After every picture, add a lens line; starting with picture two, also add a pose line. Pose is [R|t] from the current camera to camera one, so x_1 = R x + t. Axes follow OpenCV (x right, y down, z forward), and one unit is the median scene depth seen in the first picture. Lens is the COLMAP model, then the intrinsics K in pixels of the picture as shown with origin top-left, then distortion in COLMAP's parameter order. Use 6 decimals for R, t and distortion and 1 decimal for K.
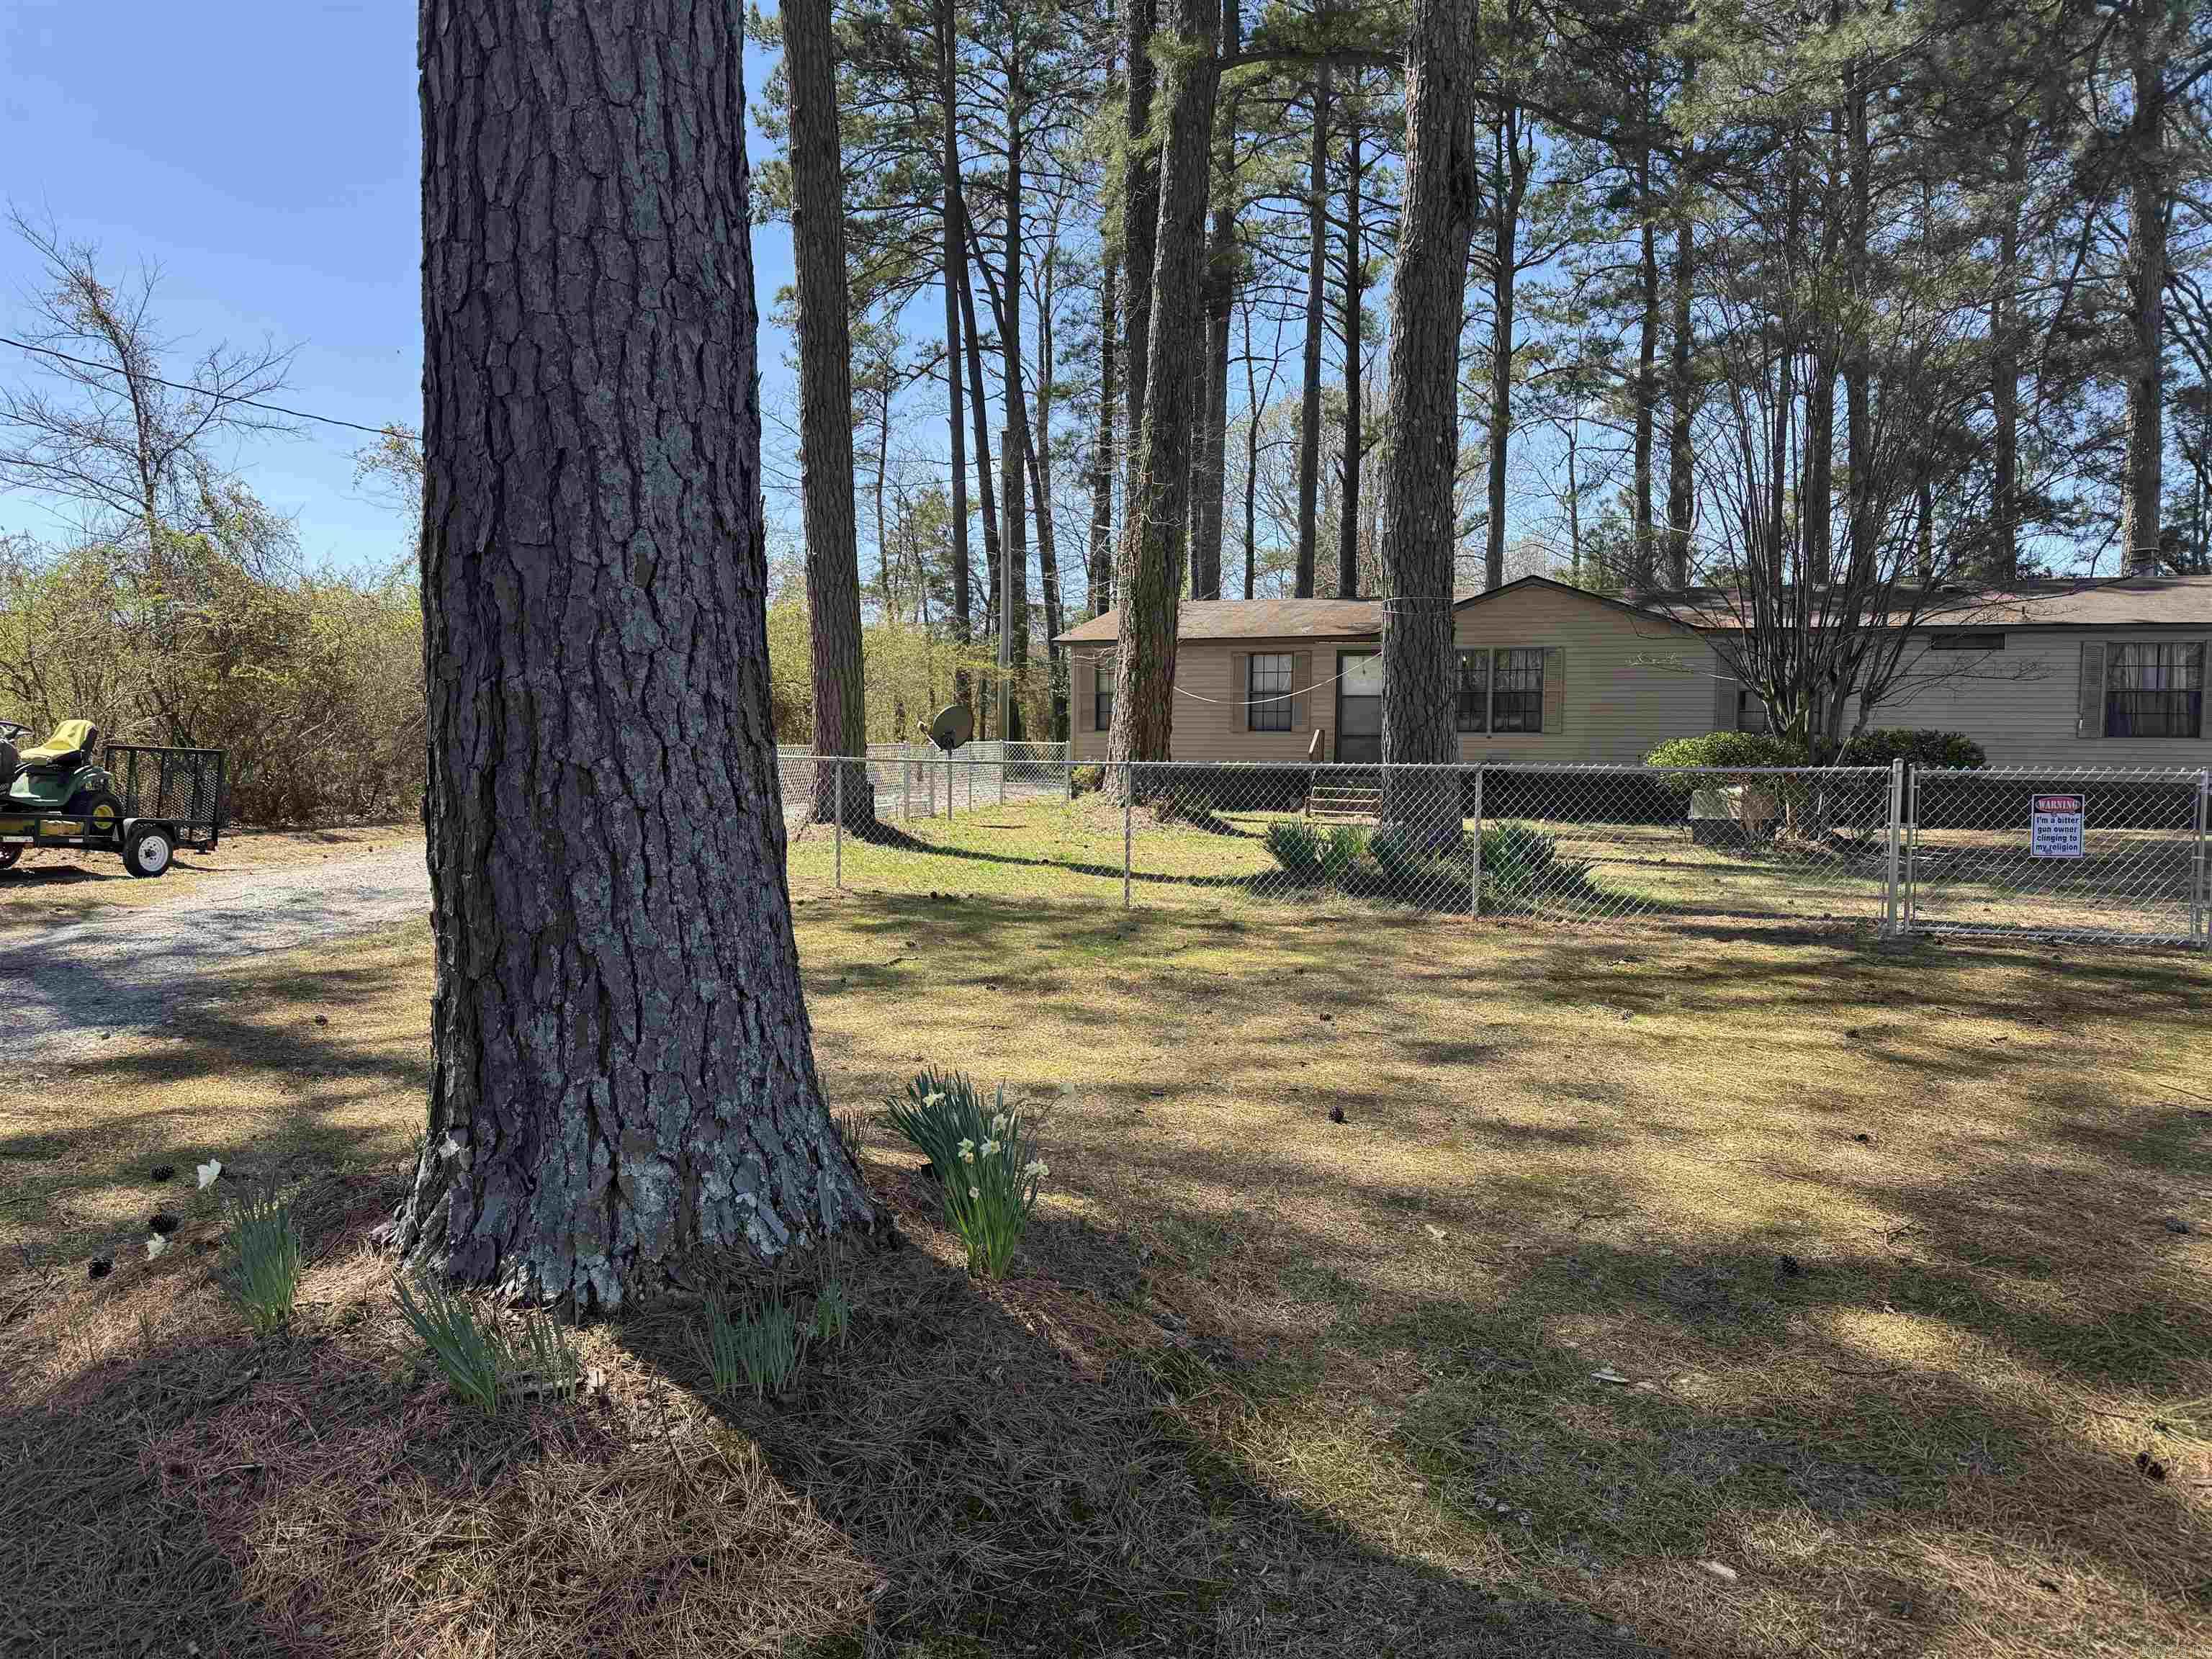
lens RADIAL K [[1592.2, 0, 1059.4], [0, 1592.2, 849.3], [0, 0, 1]] dist [0.067138, -0.079689]
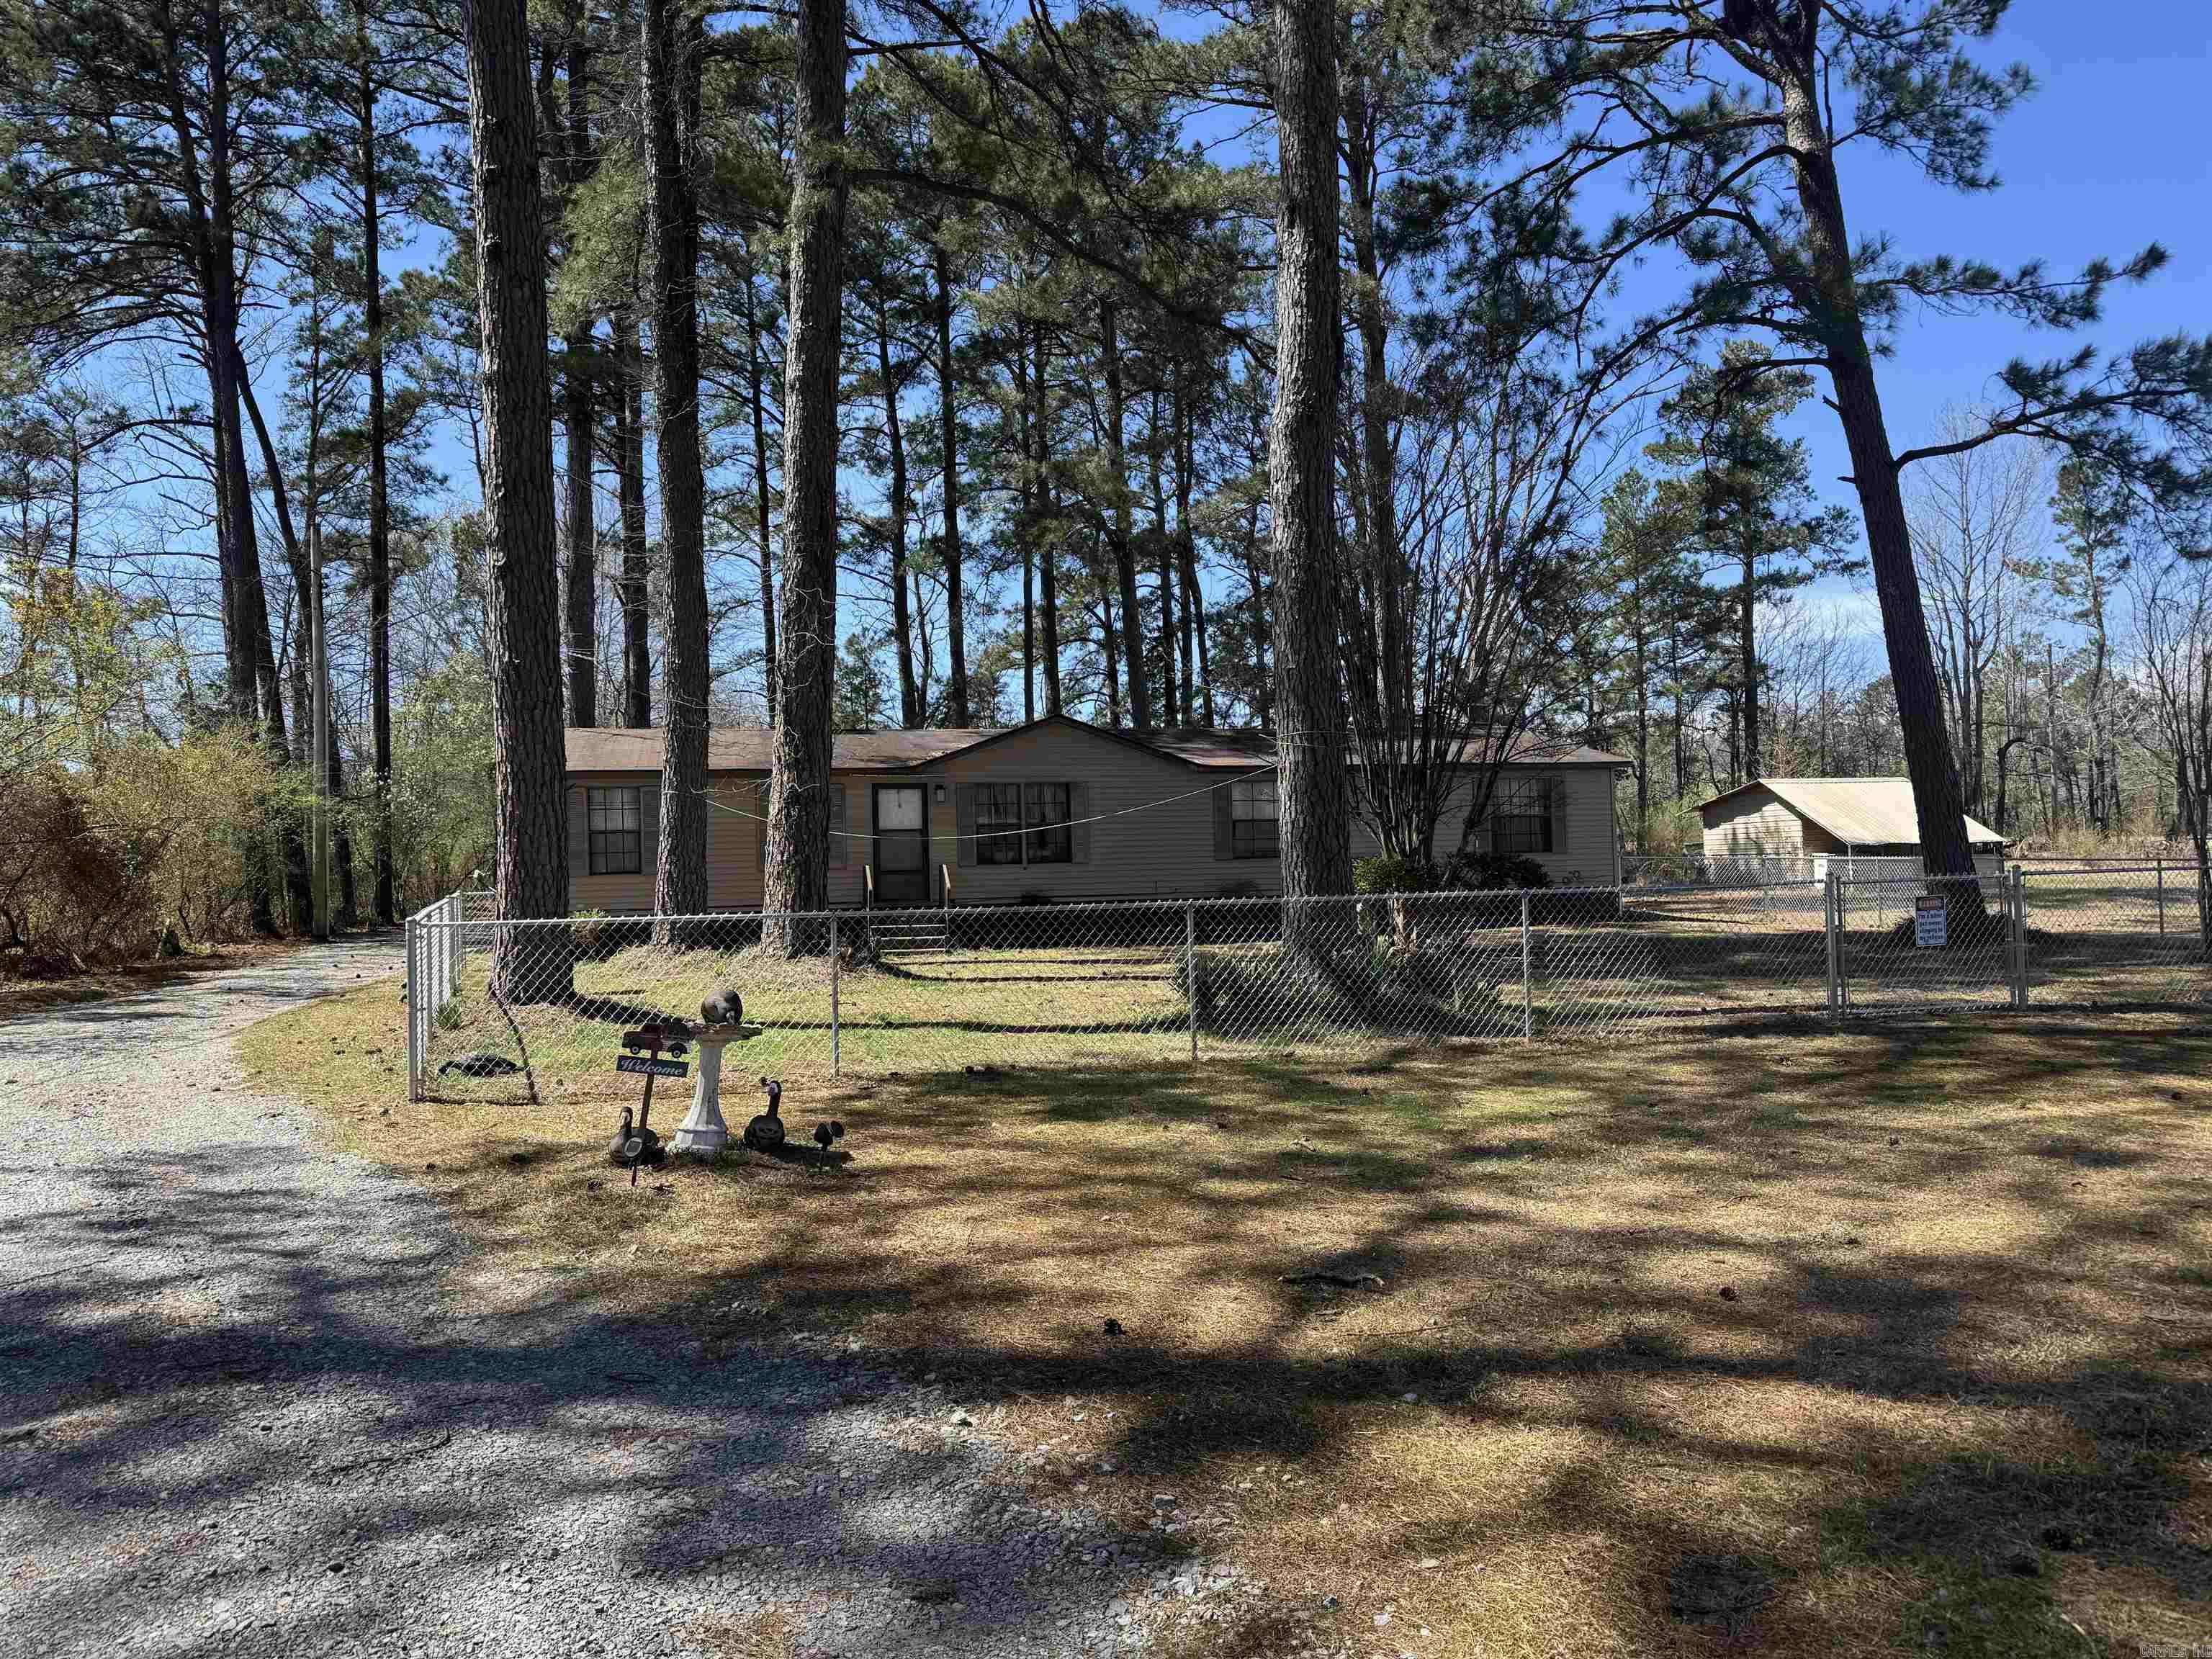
lens RADIAL K [[1592.2, 0, 1104.7], [0, 1592.2, 823.2], [0, 0, 1]] dist [0.067138, -0.079689]
pose [[0.822772, -0.015198, 0.568168, -0.351143], [0.072292, 0.994322, -0.078090, -0.021234], [-0.563755, 0.105324, 0.819199, 0.187326]]
